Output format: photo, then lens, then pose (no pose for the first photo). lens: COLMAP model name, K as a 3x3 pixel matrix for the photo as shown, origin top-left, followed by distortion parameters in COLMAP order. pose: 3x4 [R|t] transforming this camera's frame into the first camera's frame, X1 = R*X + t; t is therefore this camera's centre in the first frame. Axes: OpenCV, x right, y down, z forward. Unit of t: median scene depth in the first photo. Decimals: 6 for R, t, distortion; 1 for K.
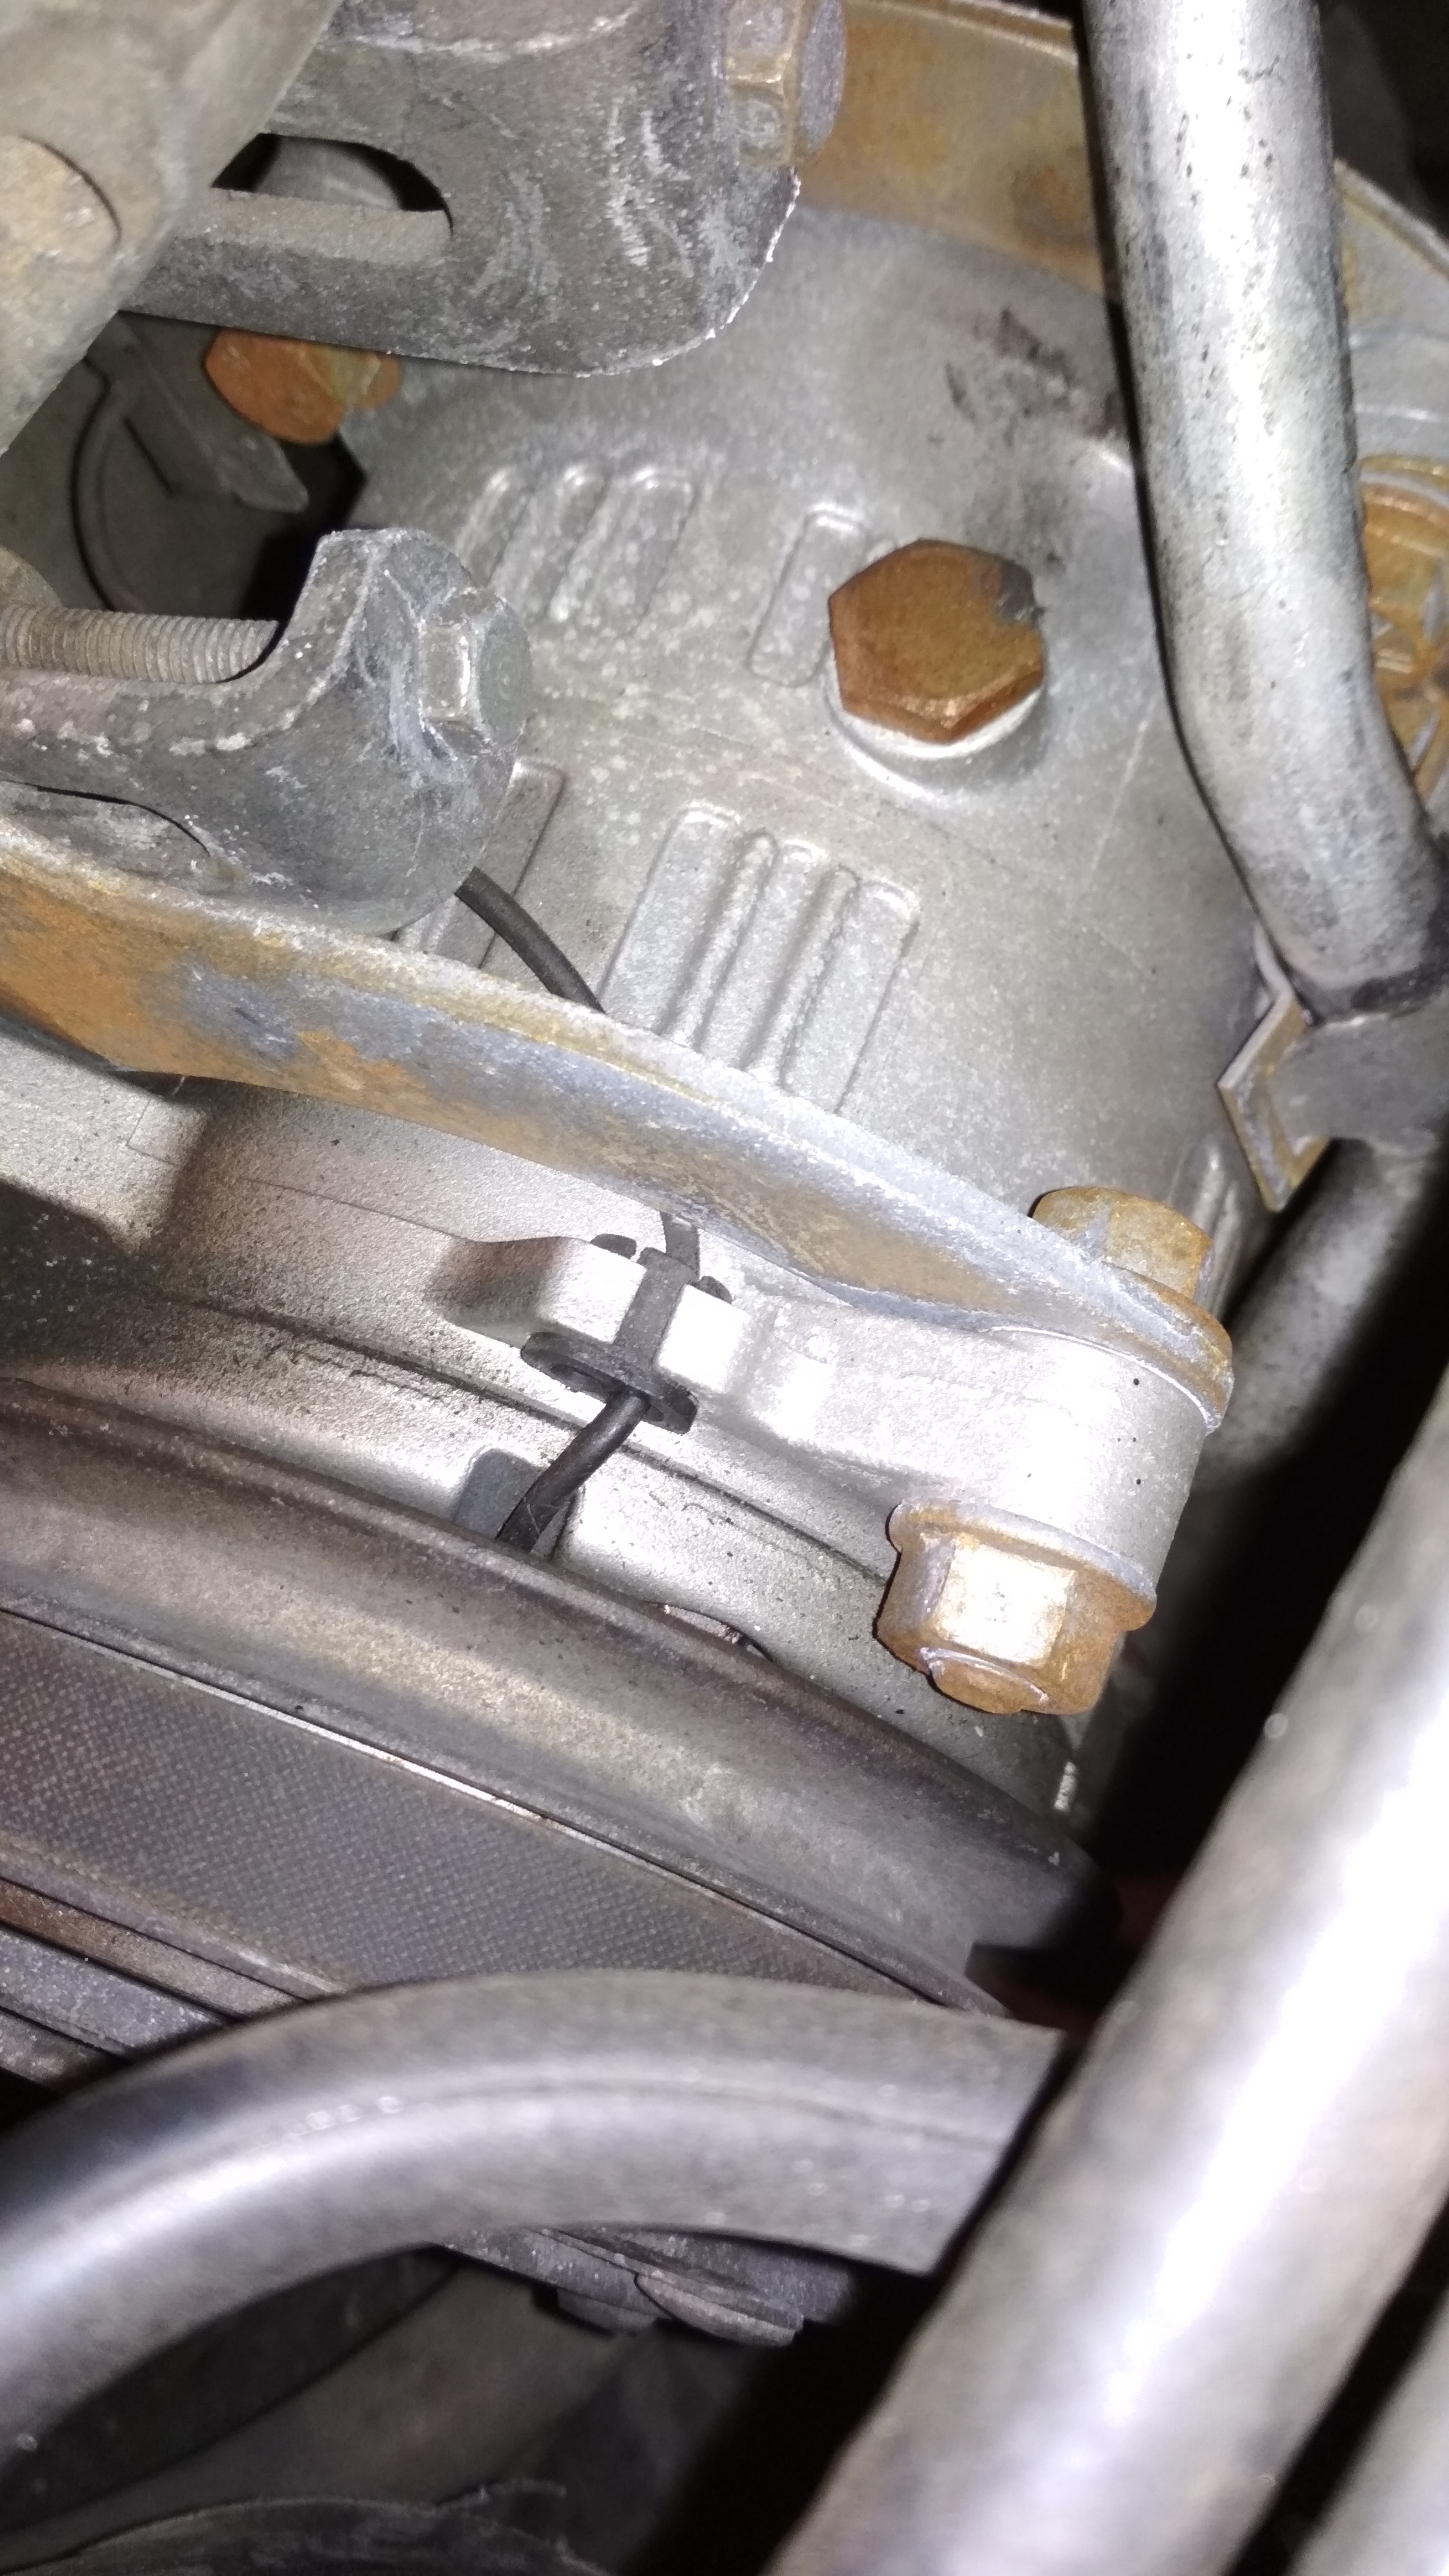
lens RADIAL K [[2388.7, 0, 724.5], [0, 2388.7, 1288.0], [0, 0, 1]] dist [0.075473, -0.298110]
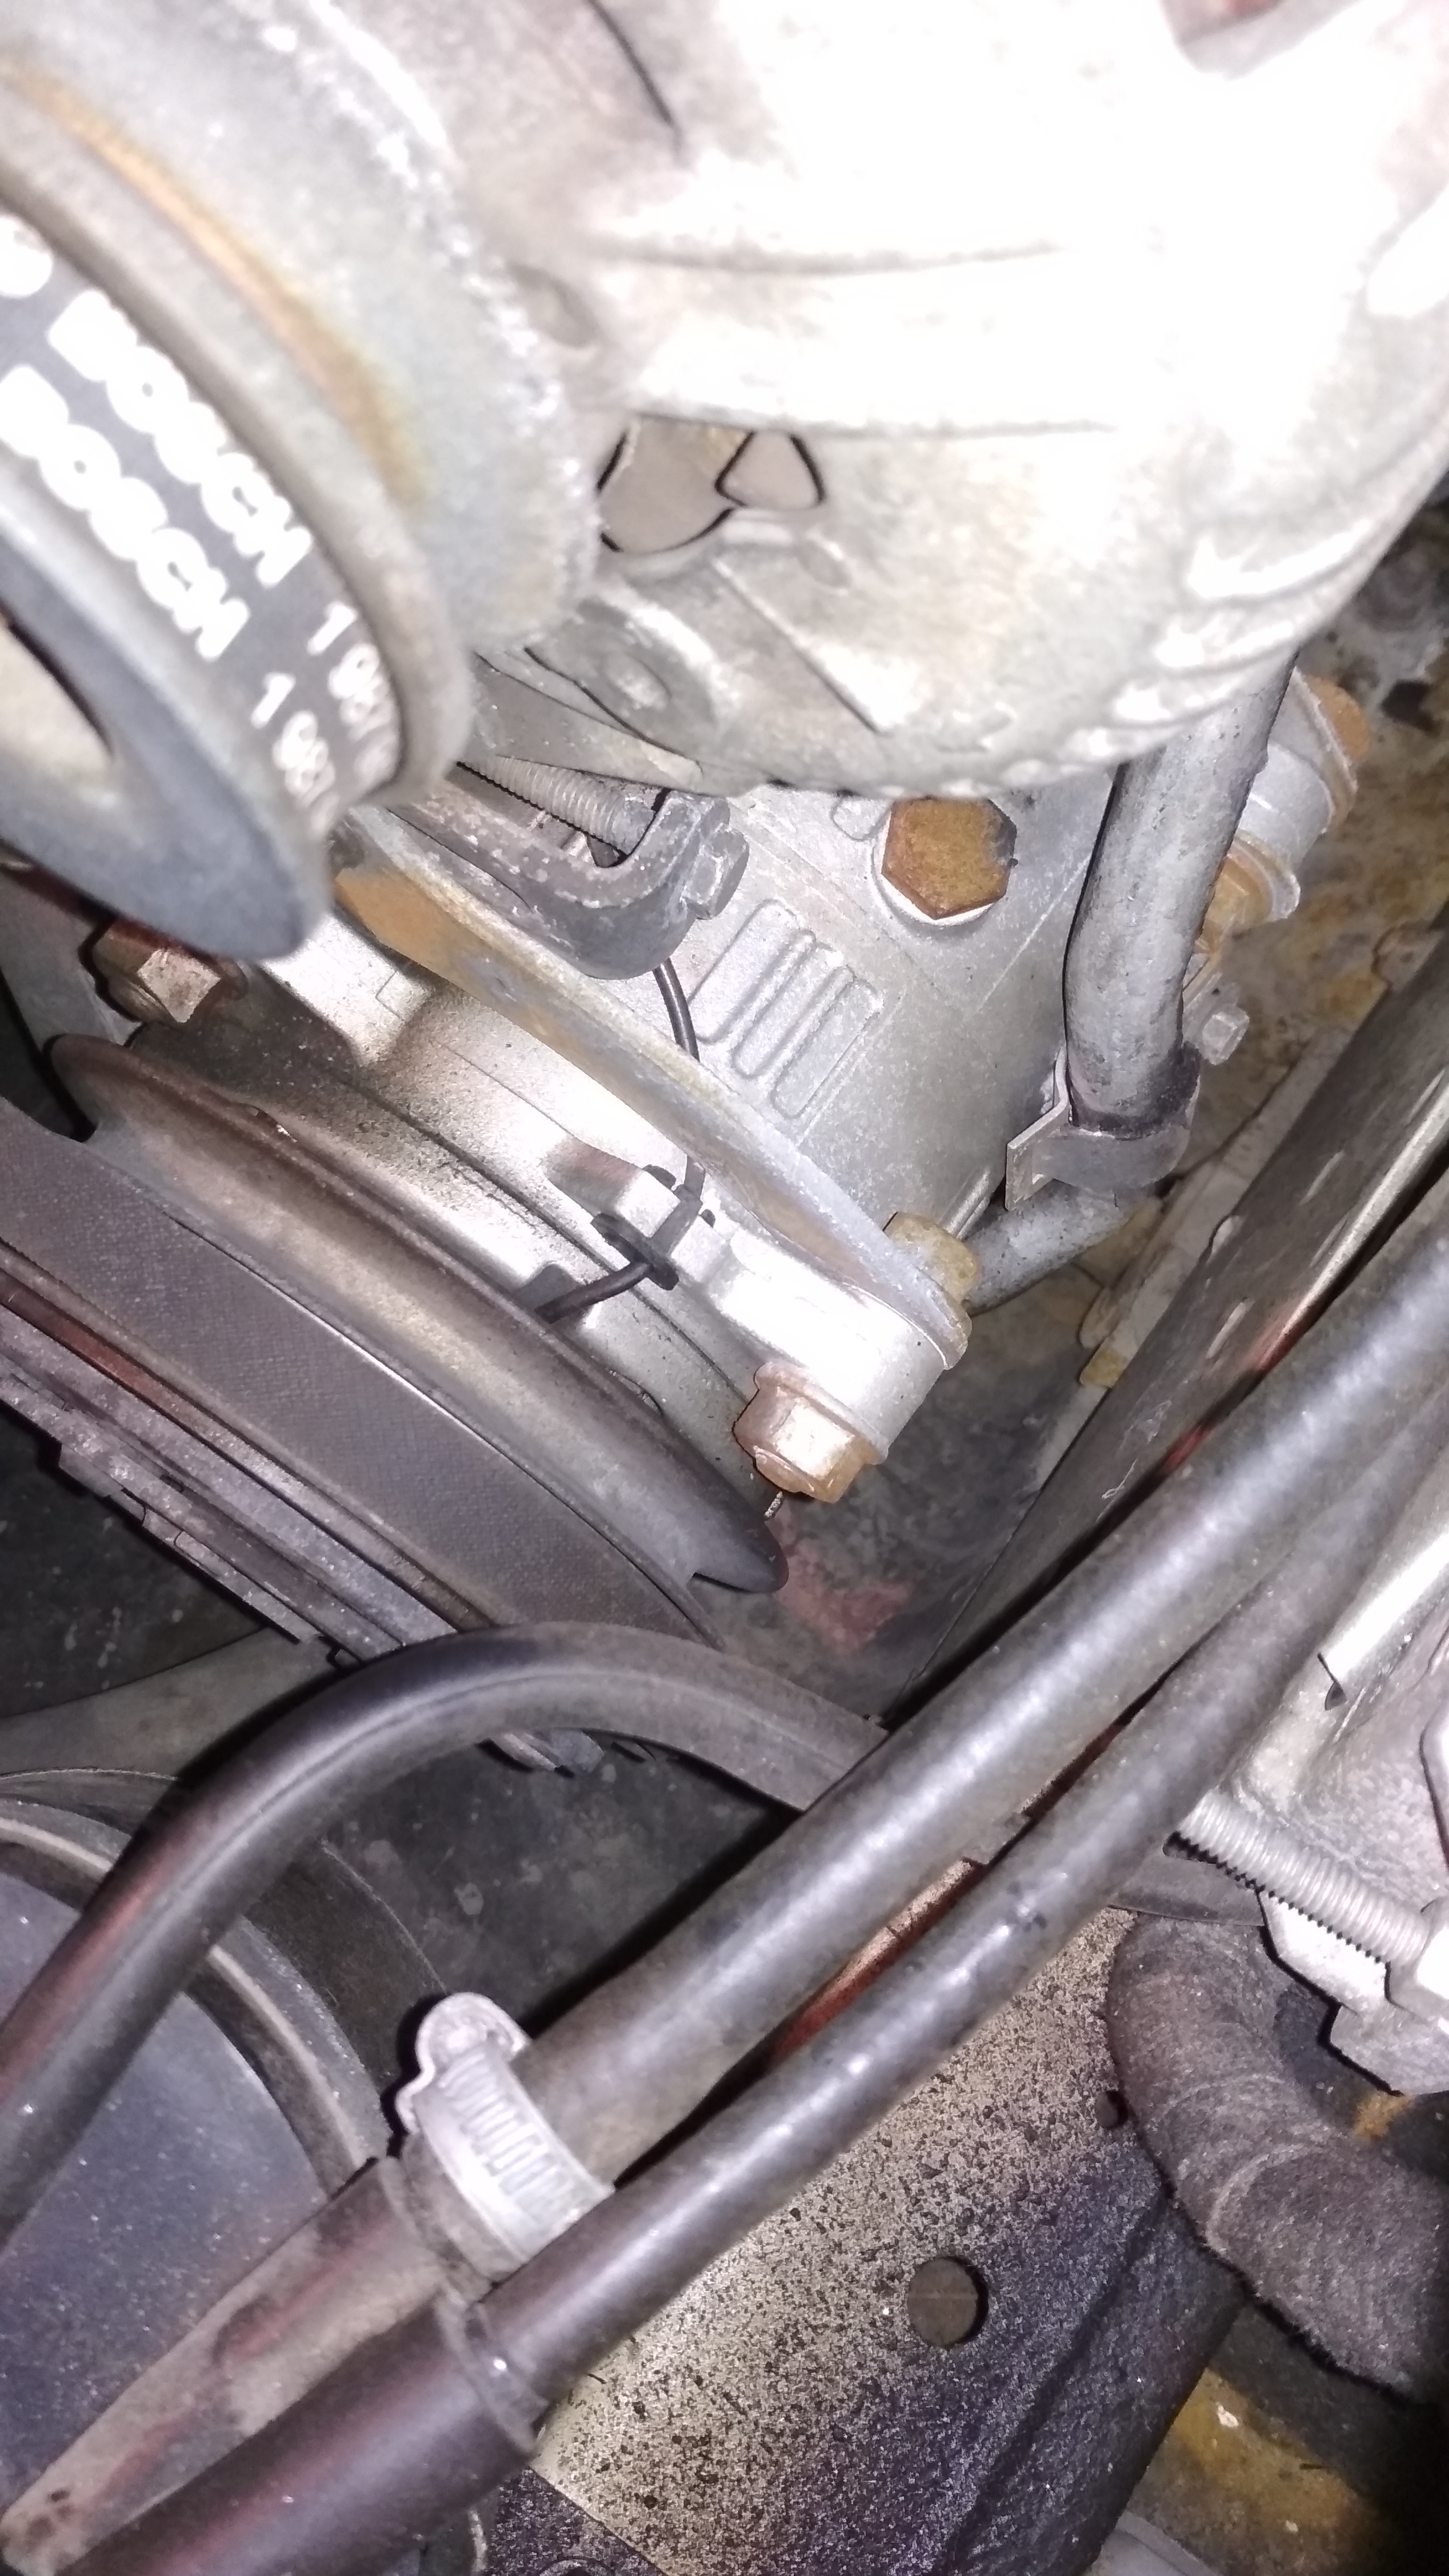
lens RADIAL K [[2388.7, 0, 724.5], [0, 2388.7, 1288.0], [0, 0, 1]] dist [0.075473, -0.298110]
pose [[0.933307, 0.289212, 0.212825, -0.338020], [-0.328992, 0.926218, 0.184079, -0.266899], [-0.143885, -0.241820, 0.959594, -0.647937]]
